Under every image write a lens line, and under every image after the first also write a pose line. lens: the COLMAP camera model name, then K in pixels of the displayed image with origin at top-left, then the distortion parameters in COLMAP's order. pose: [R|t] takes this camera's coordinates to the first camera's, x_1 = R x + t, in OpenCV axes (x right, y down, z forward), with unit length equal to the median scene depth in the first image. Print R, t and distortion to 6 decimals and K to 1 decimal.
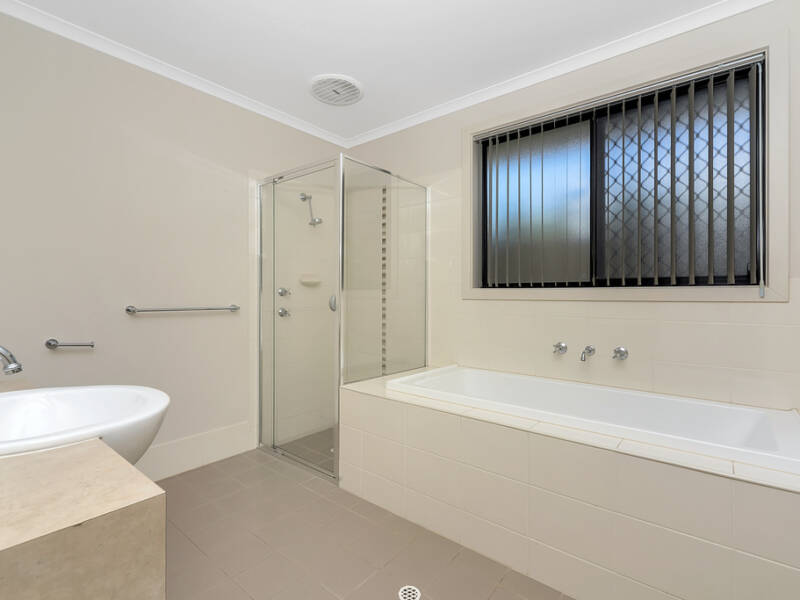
lens RADIAL K [[384.8, 0, 399.4], [0, 384.8, 294.8], [0, 0, 1]] dist [0.001355, 0.000685]
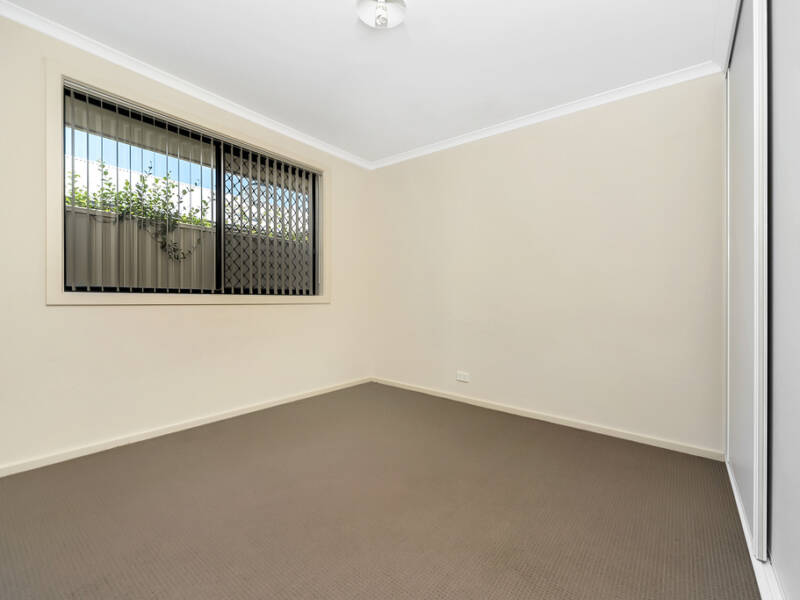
lens RADIAL K [[348.3, 0, 401.0], [0, 348.3, 299.0], [0, 0, 1]] dist [0.005783, 0.000667]
pose [[-0.009042, 0.007801, 0.999929, -0.546977], [0.007134, 0.999945, -0.007736, 0.006547], [-0.999934, 0.007064, -0.009097, 0.469900]]
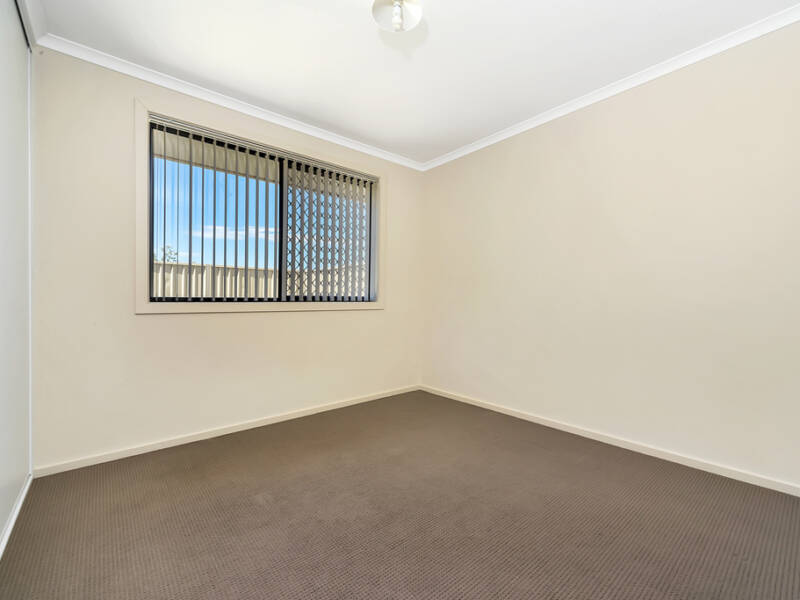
lens RADIAL K [[348.3, 0, 398.7], [0, 348.3, 306.7], [0, 0, 1]] dist [0.005783, 0.000667]
pose [[0.186668, 0.001121, 0.982422, -0.504125], [0.019915, 0.999790, -0.004924, 0.007008], [-0.982221, 0.020485, 0.186606, 0.433694]]
